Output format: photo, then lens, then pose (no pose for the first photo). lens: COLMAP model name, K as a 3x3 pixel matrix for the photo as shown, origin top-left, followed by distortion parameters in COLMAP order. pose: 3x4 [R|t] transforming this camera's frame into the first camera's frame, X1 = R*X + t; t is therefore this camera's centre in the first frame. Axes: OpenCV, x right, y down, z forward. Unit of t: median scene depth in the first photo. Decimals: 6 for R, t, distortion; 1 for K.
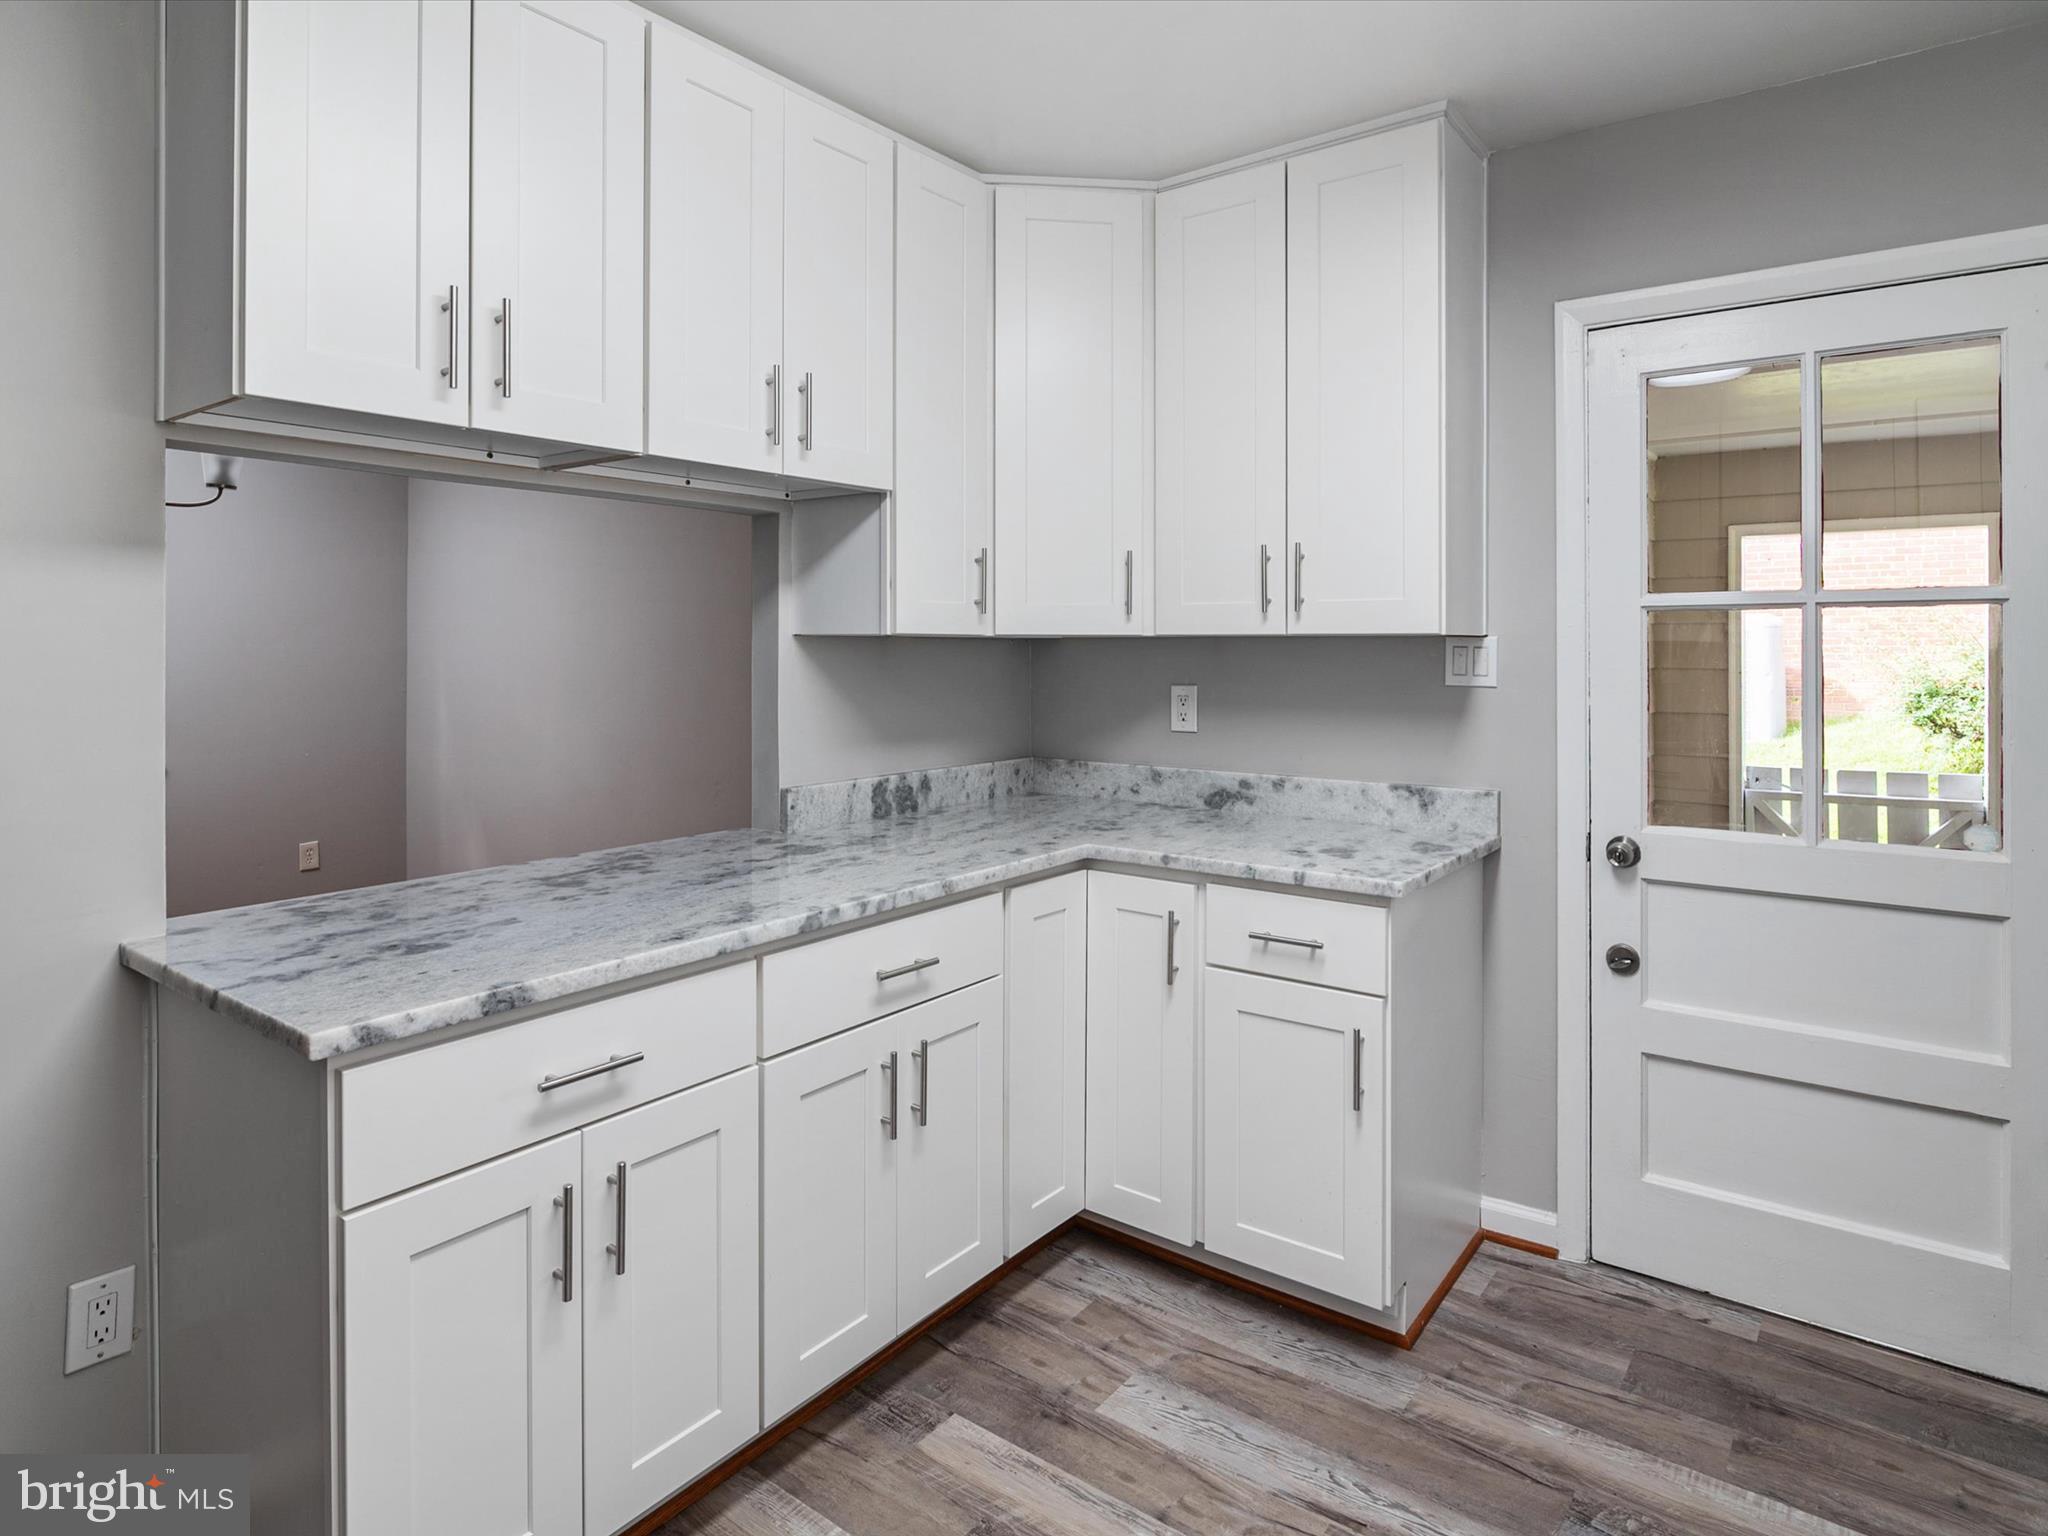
lens RADIAL K [[1164.4, 0, 1019.8], [0, 1164.4, 653.6], [0, 0, 1]] dist [-0.004111, -0.001987]
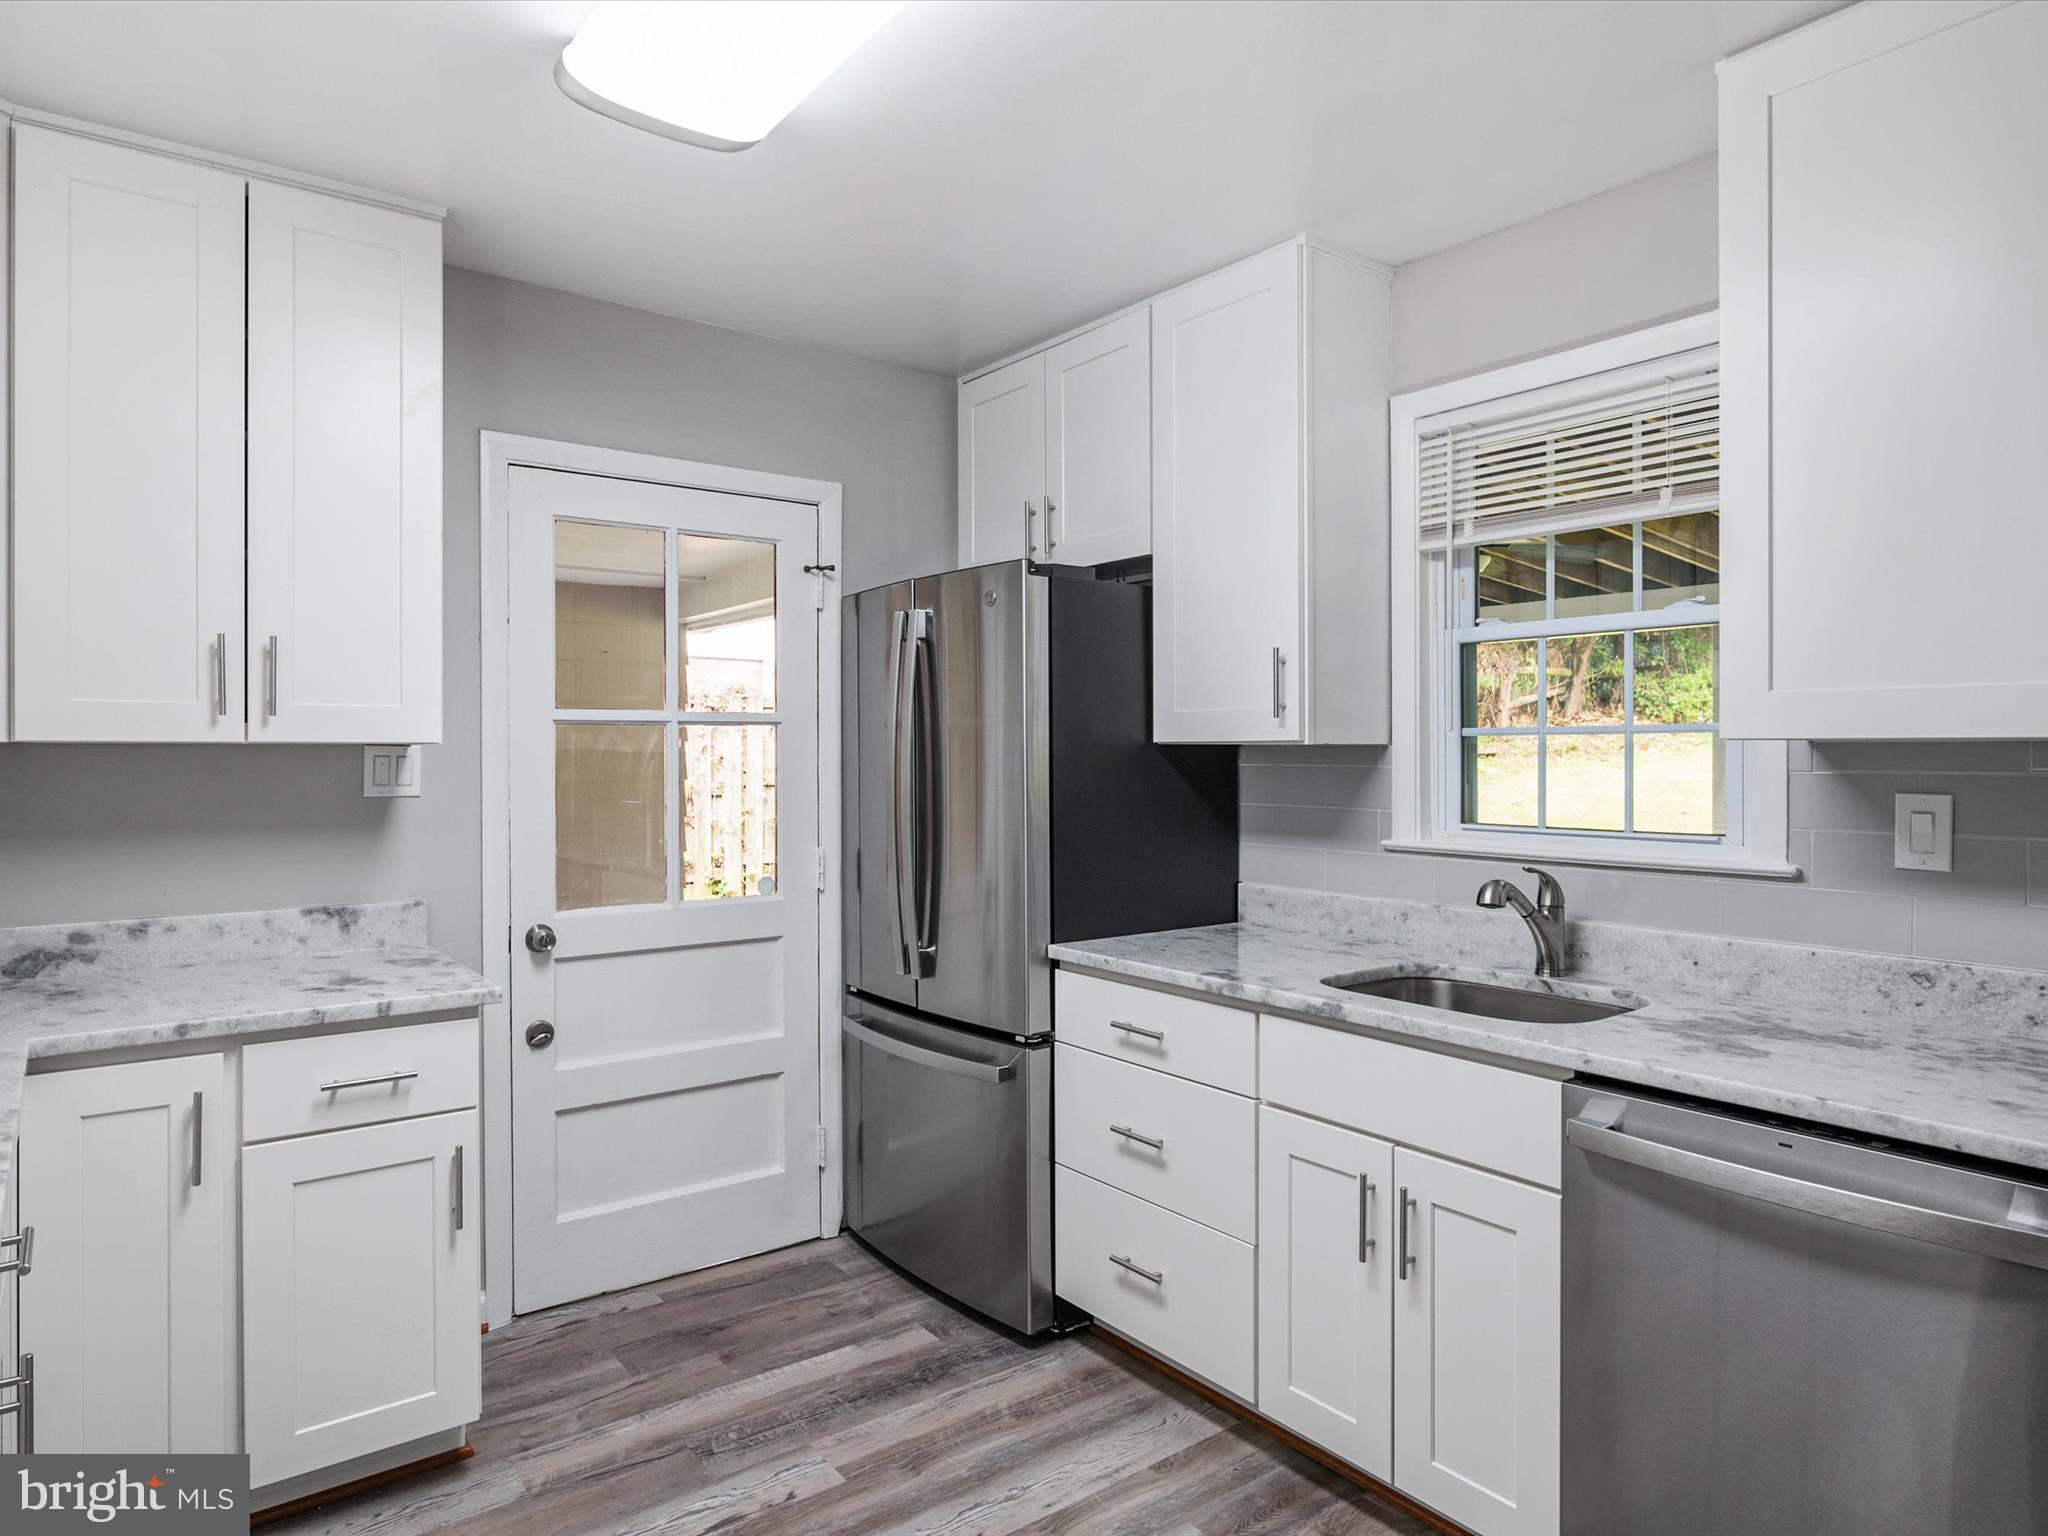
lens RADIAL K [[1282.2, 0, 1024.0], [0, 1282.2, 768.0], [0, 0, 1]] dist [-0.017524, 0.001300]
pose [[0.250238, -0.012320, 0.968106, -0.598952], [0.008036, 0.999911, 0.010648, -0.003116], [-0.968151, 0.005116, 0.250314, 0.258512]]
